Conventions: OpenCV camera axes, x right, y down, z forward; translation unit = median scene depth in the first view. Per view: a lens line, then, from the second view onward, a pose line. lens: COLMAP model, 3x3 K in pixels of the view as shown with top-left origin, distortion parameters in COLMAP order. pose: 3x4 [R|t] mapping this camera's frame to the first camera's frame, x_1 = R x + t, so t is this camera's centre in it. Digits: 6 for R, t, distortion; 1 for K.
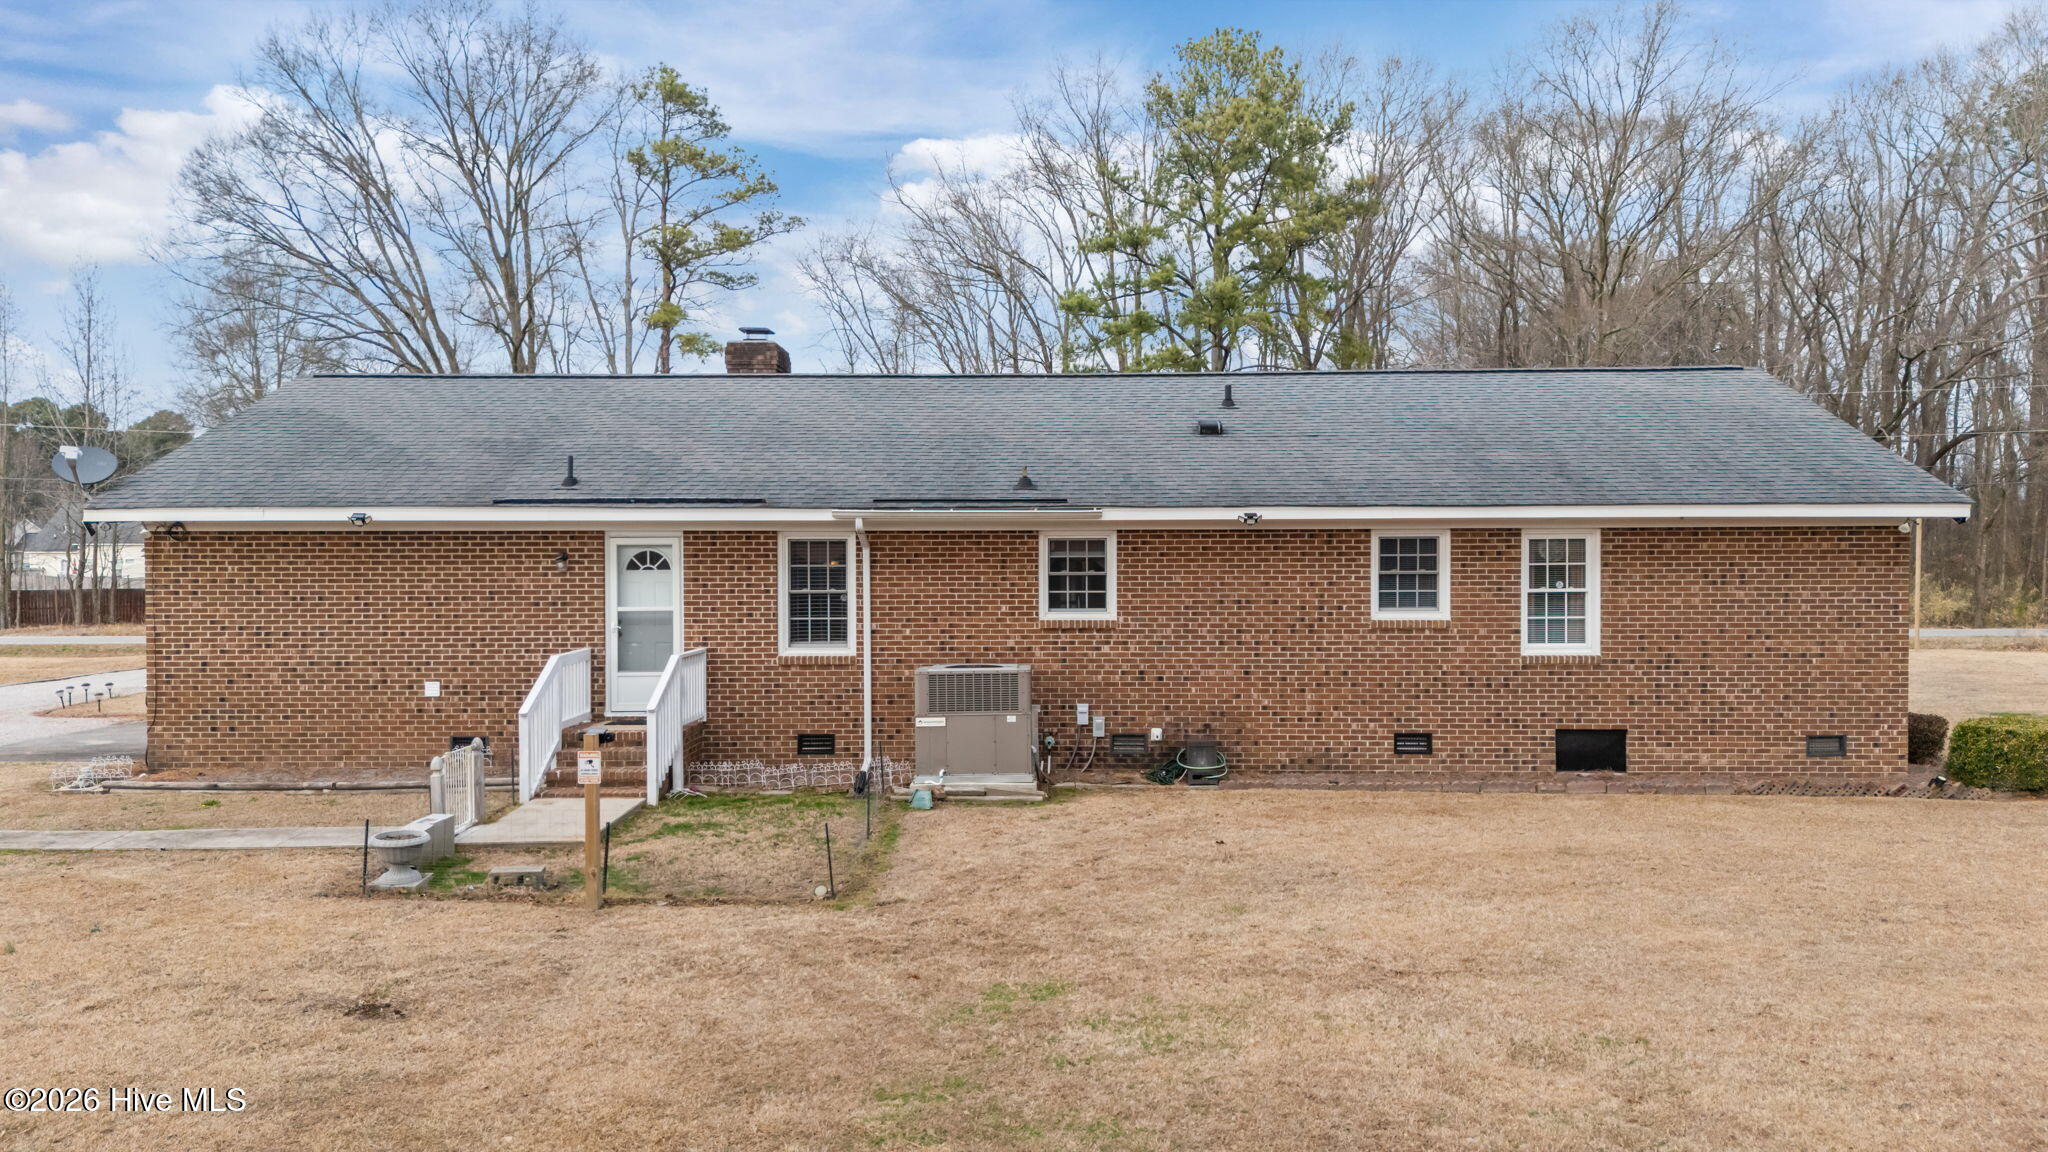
lens RADIAL K [[1541.5, 0, 1024.0], [0, 1541.5, 576.0], [0, 0, 1]] dist [0.121013, -0.108465]
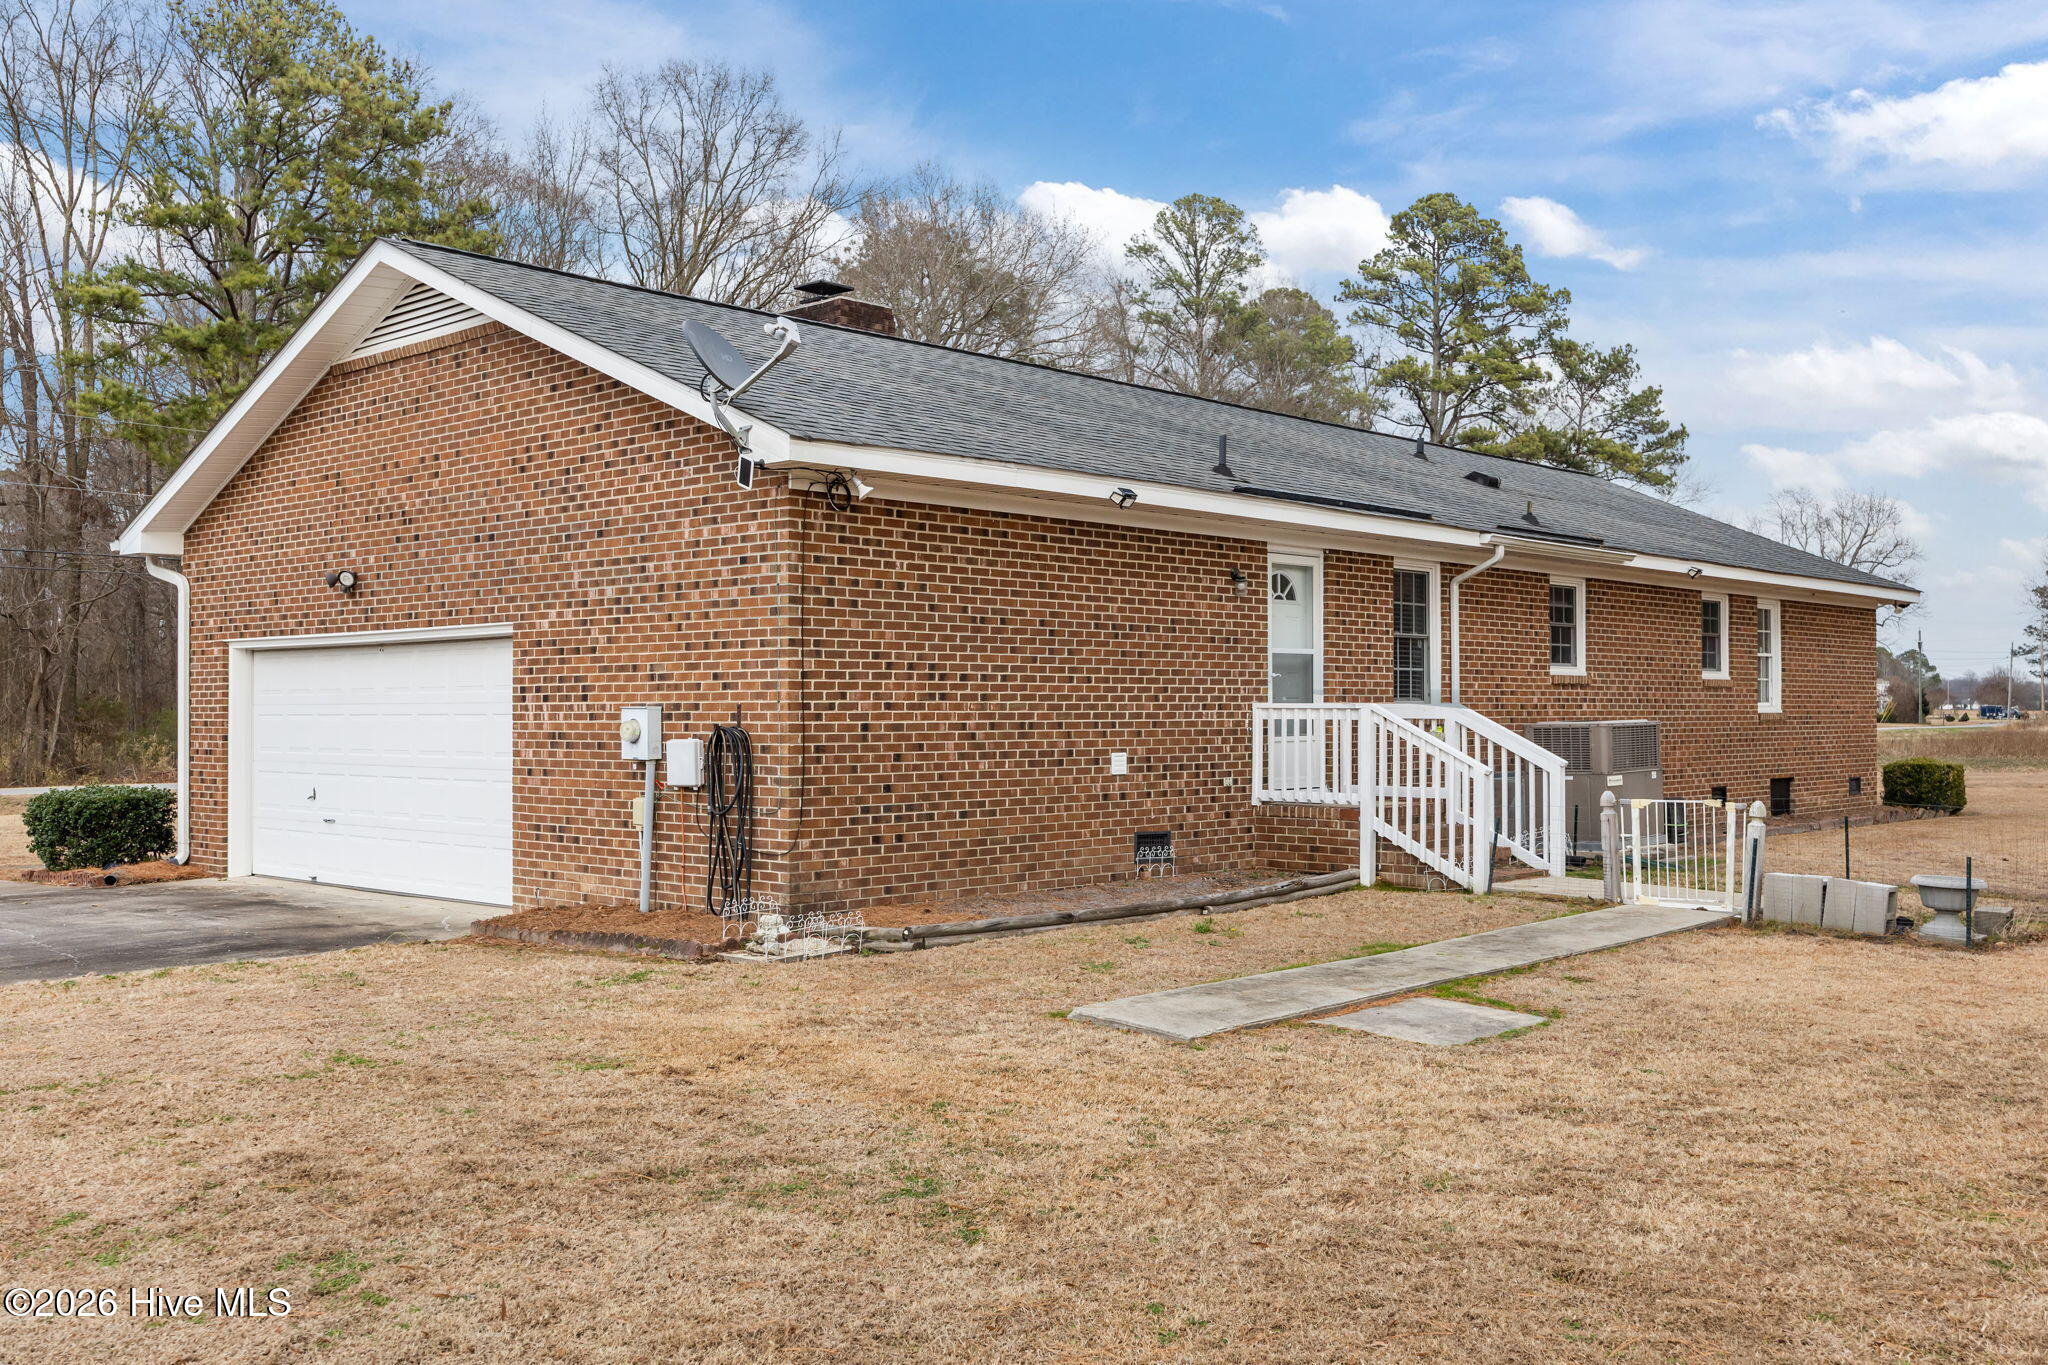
lens RADIAL K [[1826.3, 0, 1024.0], [0, 1826.3, 682.5], [0, 0, 1]] dist [0.072352, 0.001211]
pose [[0.660471, 0.011634, 0.750761, -0.995284], [0.008298, 0.999706, -0.022792, 0.055783], [-0.750805, 0.021283, 0.660181, 0.523295]]
